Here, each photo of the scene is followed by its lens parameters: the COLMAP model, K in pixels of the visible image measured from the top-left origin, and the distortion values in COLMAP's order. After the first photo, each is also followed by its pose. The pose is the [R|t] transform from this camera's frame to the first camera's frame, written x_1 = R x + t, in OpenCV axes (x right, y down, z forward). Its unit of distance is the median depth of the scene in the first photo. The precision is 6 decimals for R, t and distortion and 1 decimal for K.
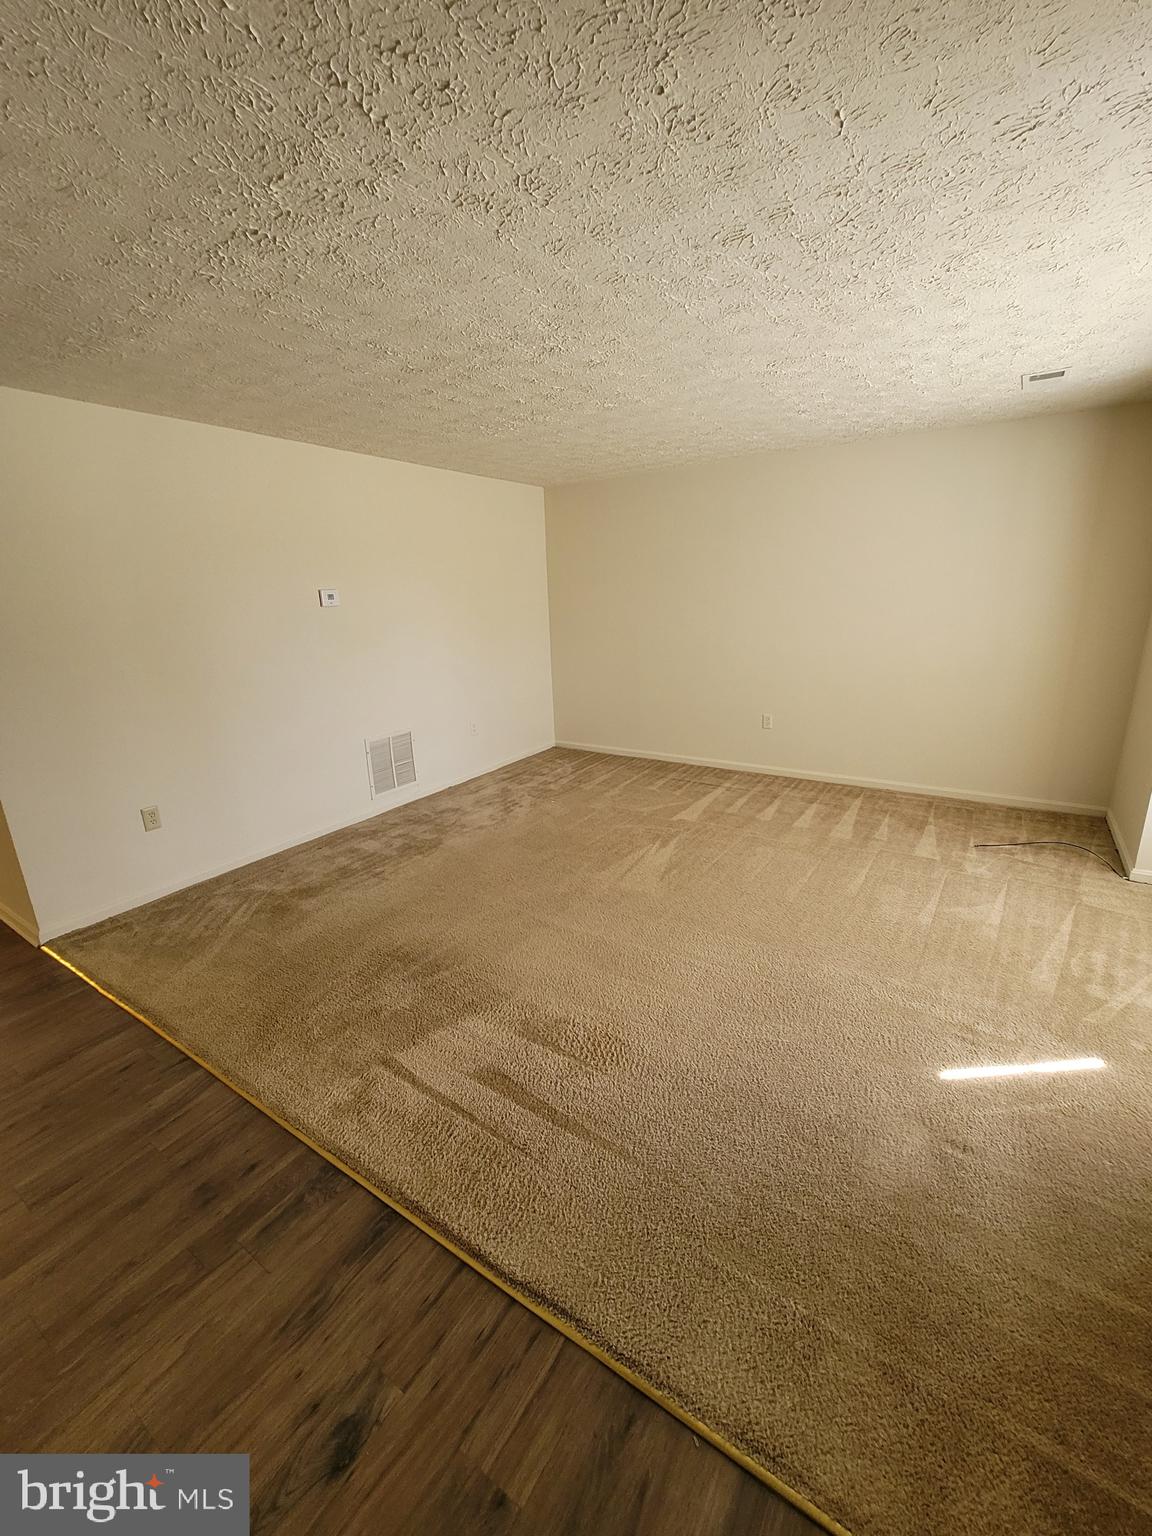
lens RADIAL K [[628.2, 0, 582.3], [0, 628.2, 766.4], [0, 0, 1]] dist [-0.003767, 0.000661]
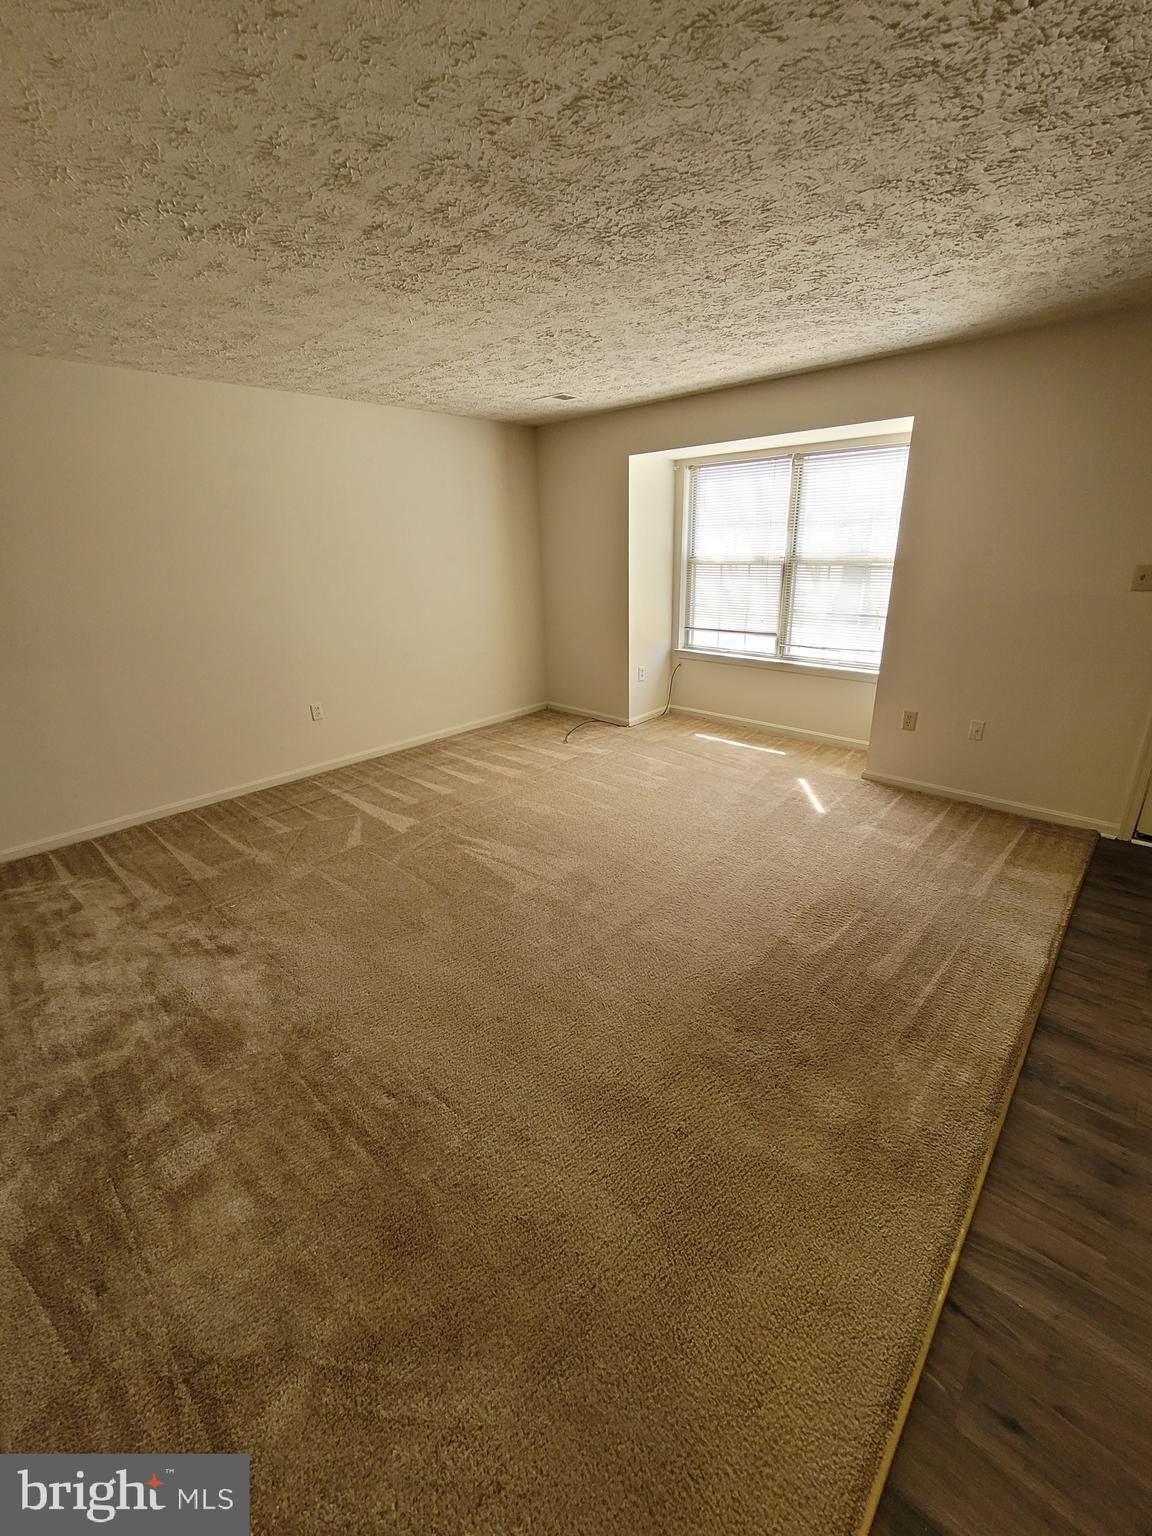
lens RADIAL K [[628.2, 0, 582.3], [0, 628.2, 766.4], [0, 0, 1]] dist [-0.003767, 0.000661]
pose [[0.166429, -0.307499, 0.936881, -0.550976], [0.288272, 0.923795, 0.251995, -0.132012], [-0.942974, 0.228137, 0.242390, 0.538488]]
